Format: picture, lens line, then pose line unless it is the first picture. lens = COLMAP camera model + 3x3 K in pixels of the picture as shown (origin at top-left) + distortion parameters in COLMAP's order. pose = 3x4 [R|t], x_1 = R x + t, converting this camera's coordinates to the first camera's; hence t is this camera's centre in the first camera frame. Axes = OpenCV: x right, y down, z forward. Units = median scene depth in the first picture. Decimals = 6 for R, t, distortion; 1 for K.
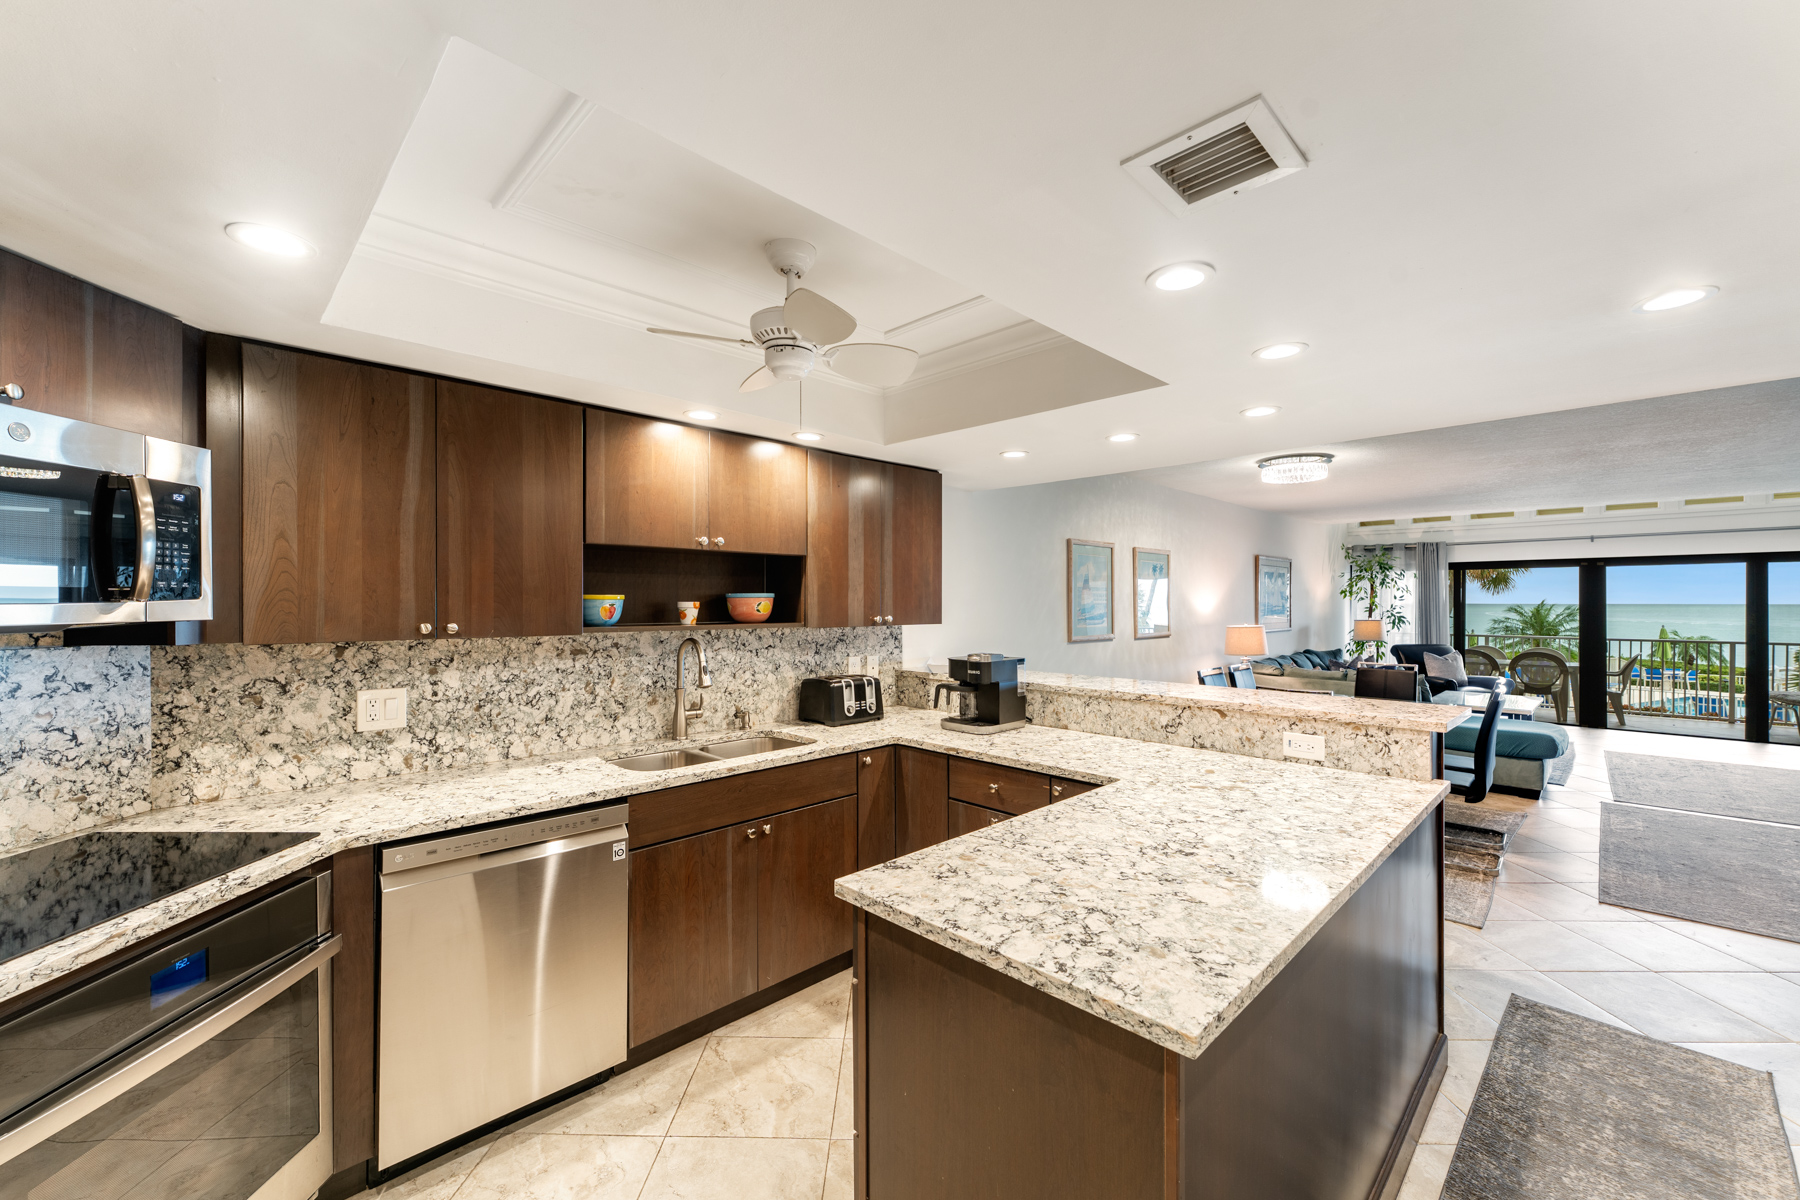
lens RADIAL K [[721.1, 0, 891.6], [0, 721.1, 601.9], [0, 0, 1]] dist [-0.000783, -0.000554]
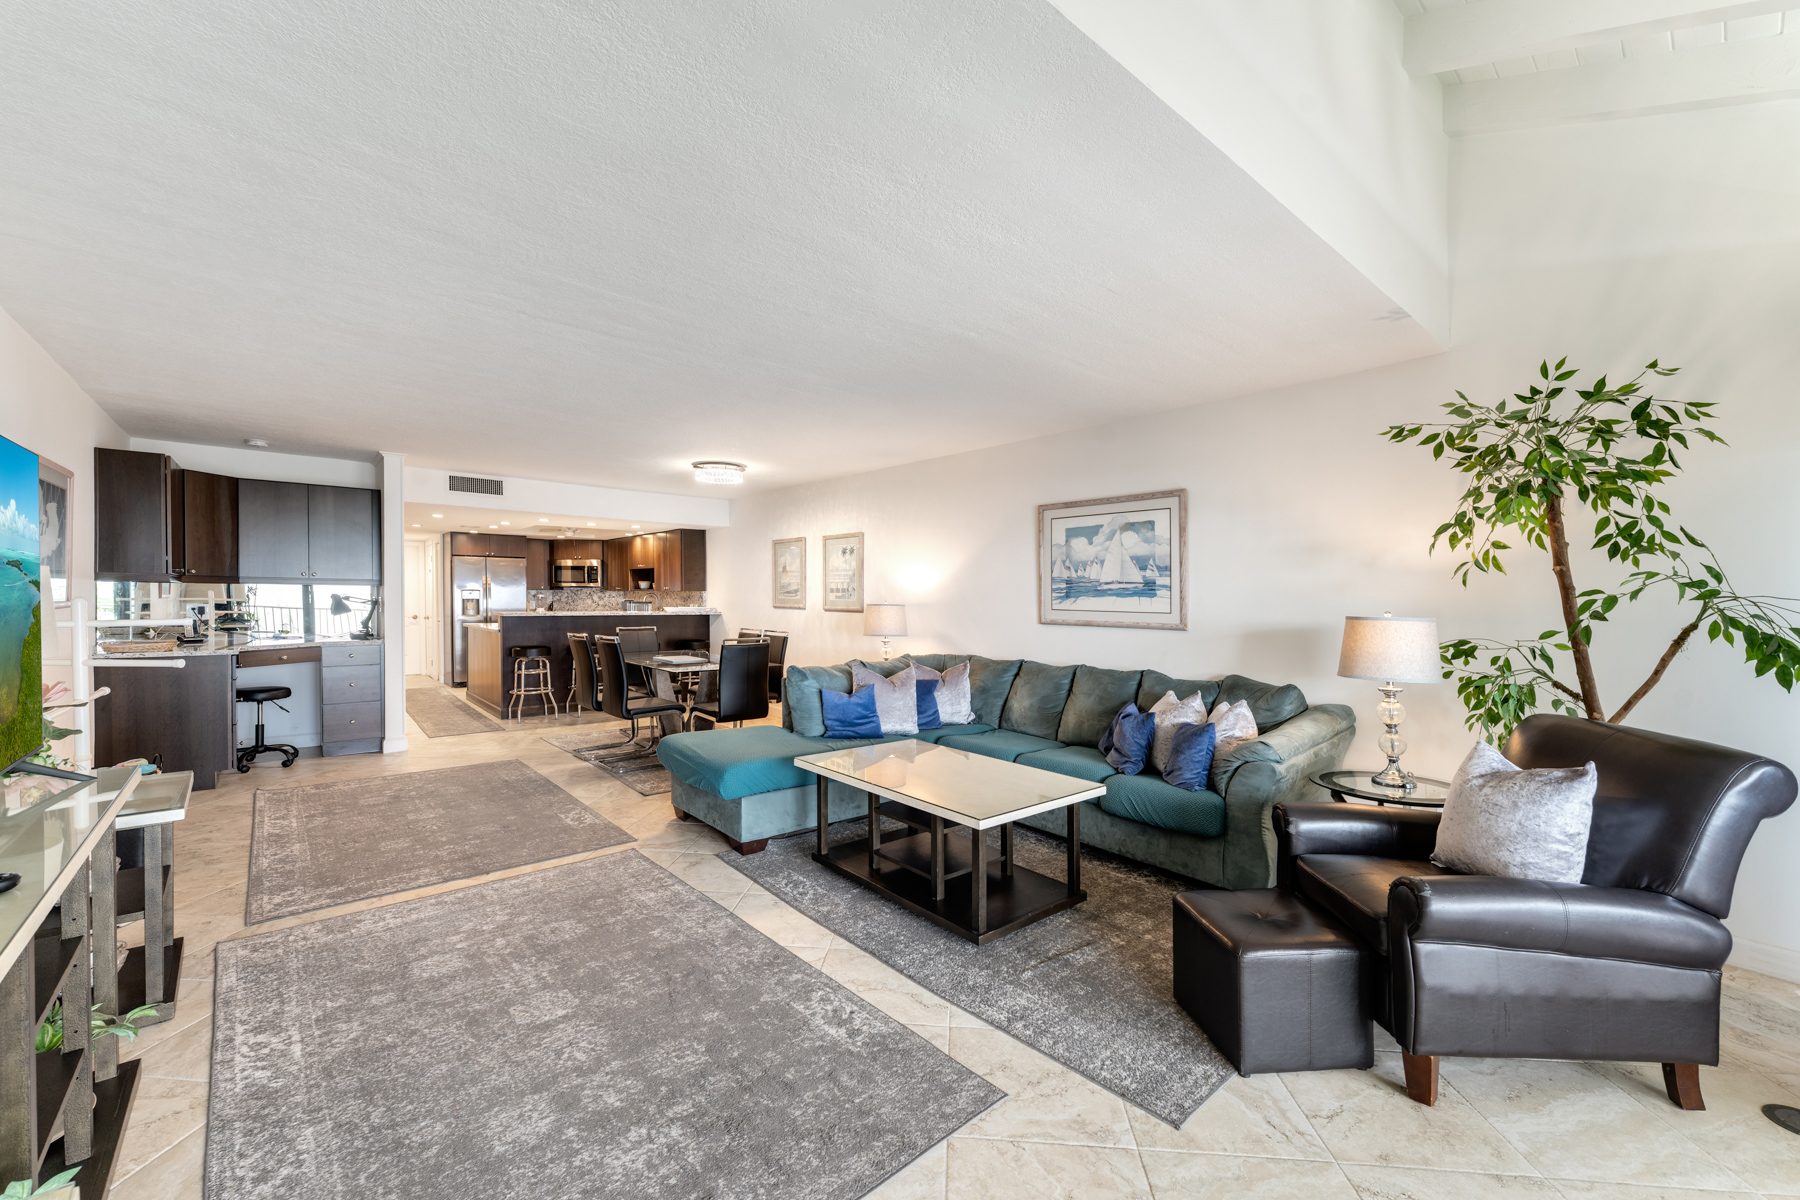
lens RADIAL K [[721.1, 0, 899.9], [0, 721.1, 607.6], [0, 0, 1]] dist [-0.000783, -0.000554]
pose [[-0.070297, 0.014763, -0.997417, 4.122940], [-0.010348, 0.999826, 0.015528, 0.068142], [0.997472, 0.011413, -0.070132, 3.204870]]
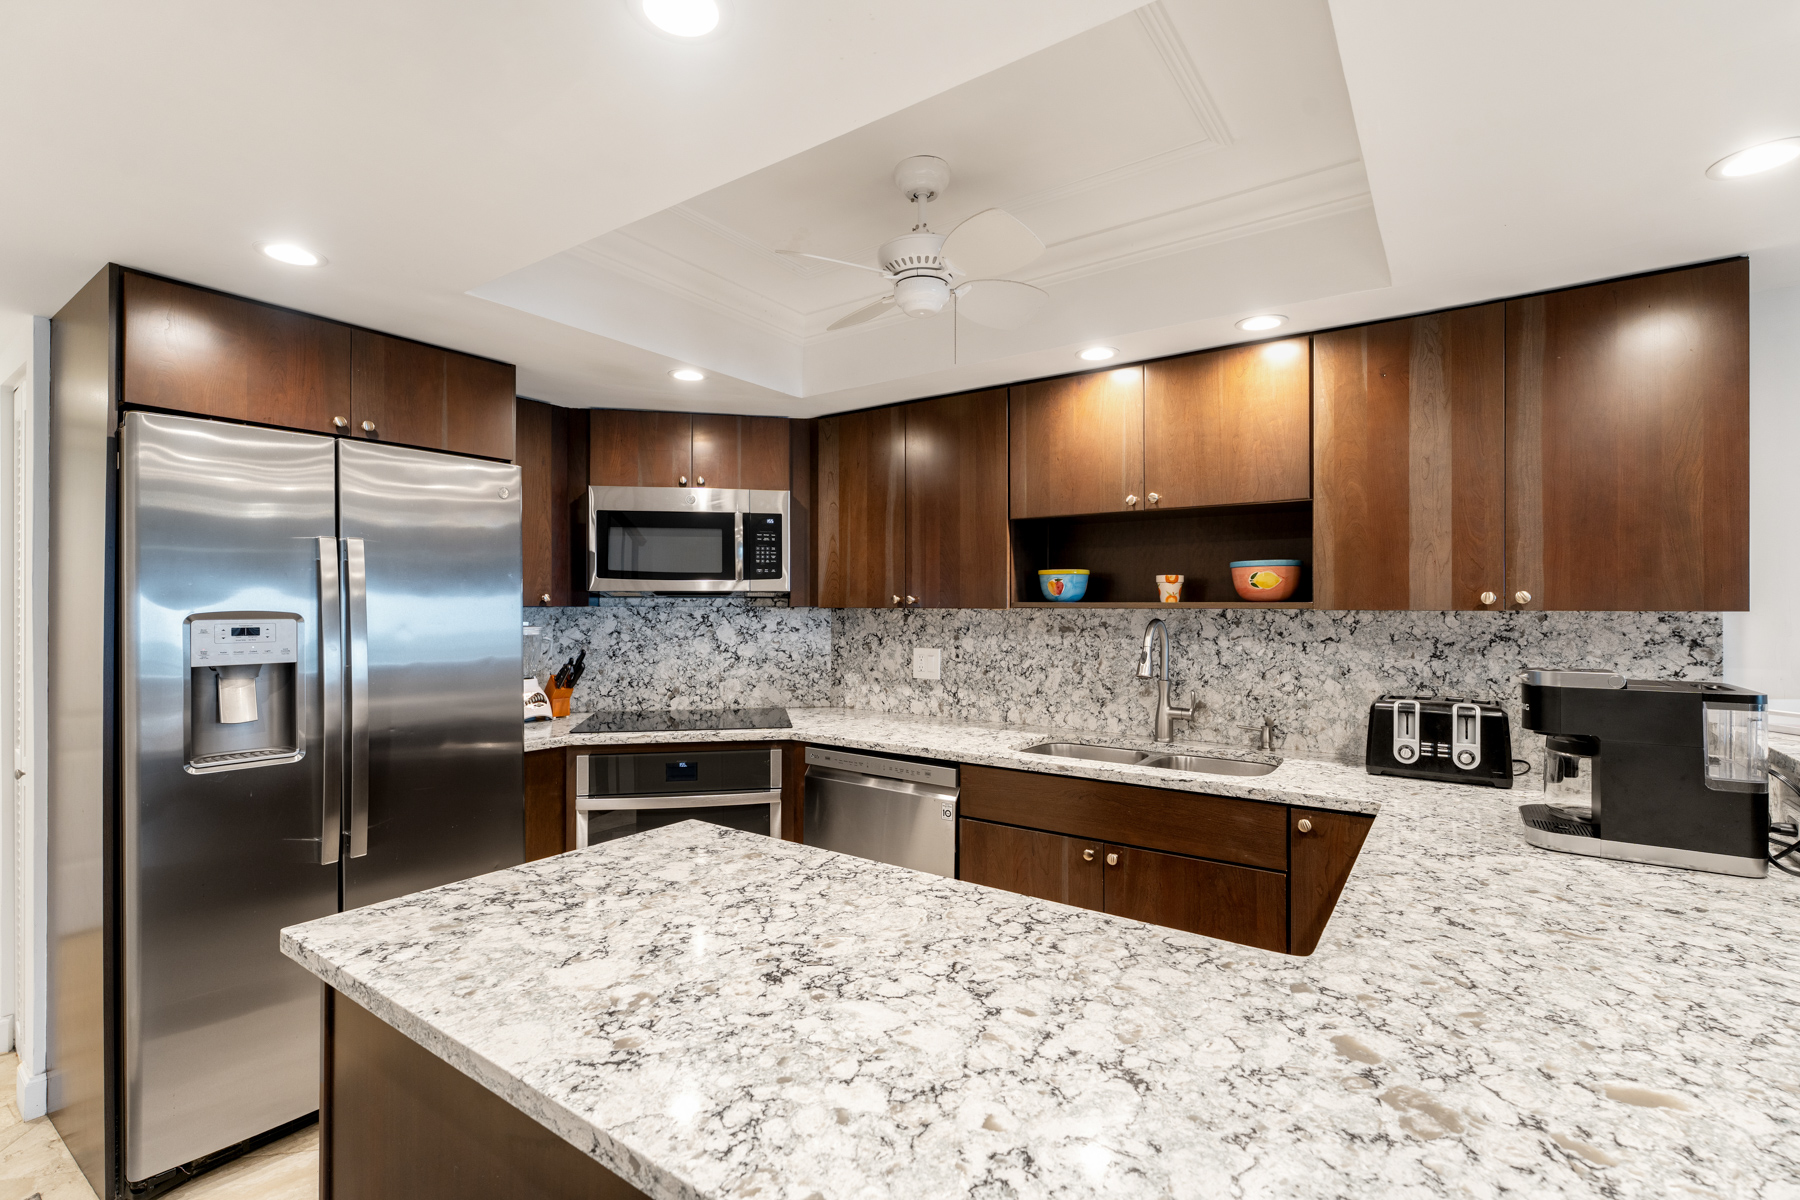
lens RADIAL K [[804.5, 0, 898.3], [0, 804.5, 600.6], [0, 0, 1]] dist [0.003200, 0.000269]
pose [[0.182946, -0.006638, -0.983100, 0.741924], [-0.000279, 0.999977, -0.006804, 0.046067], [0.983123, 0.001519, 0.182940, 0.700455]]
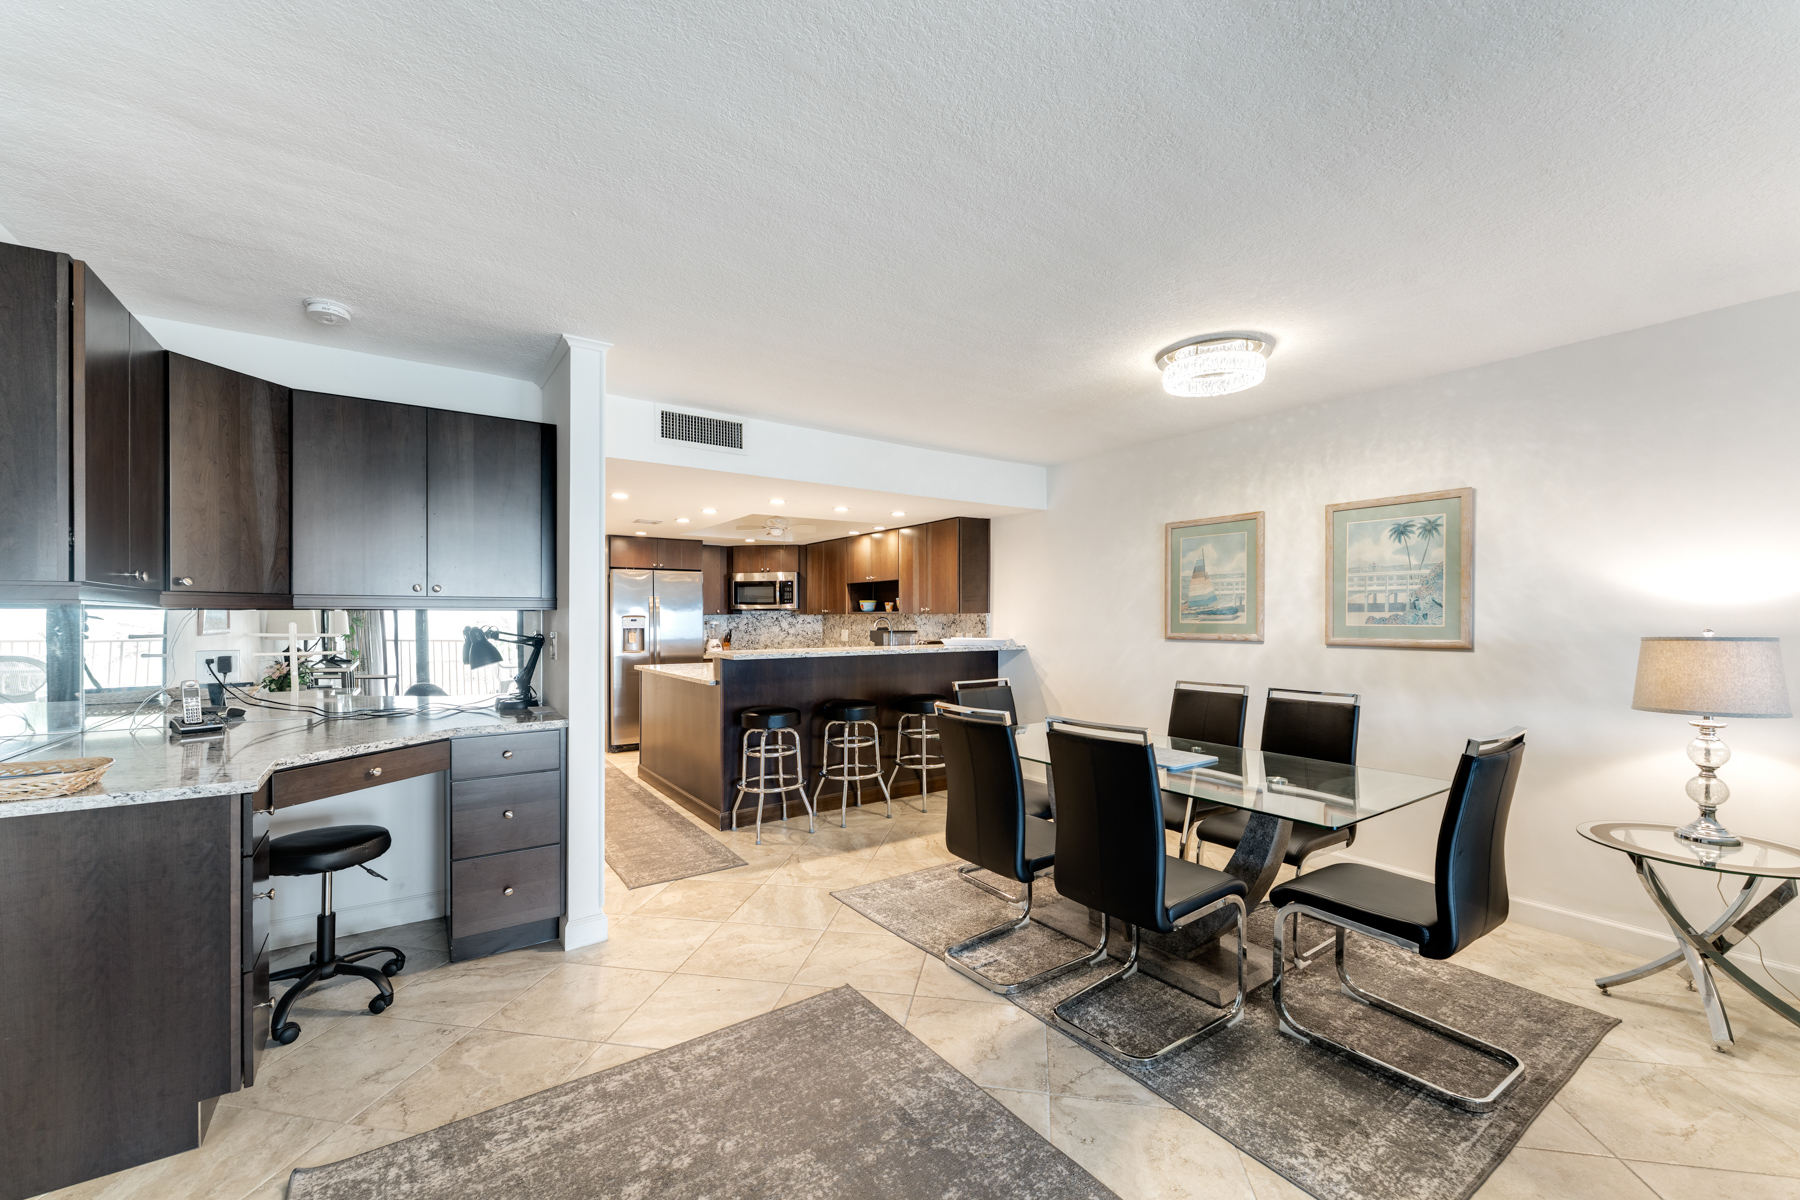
lens RADIAL K [[721.1, 0, 901.3], [0, 721.1, 603.8], [0, 0, 1]] dist [-0.000783, -0.000554]
pose [[-0.168520, -0.017323, -0.985546, 2.768780], [0.002712, 0.999834, -0.018037, 0.063284], [0.985695, -0.005712, -0.168445, 1.910932]]
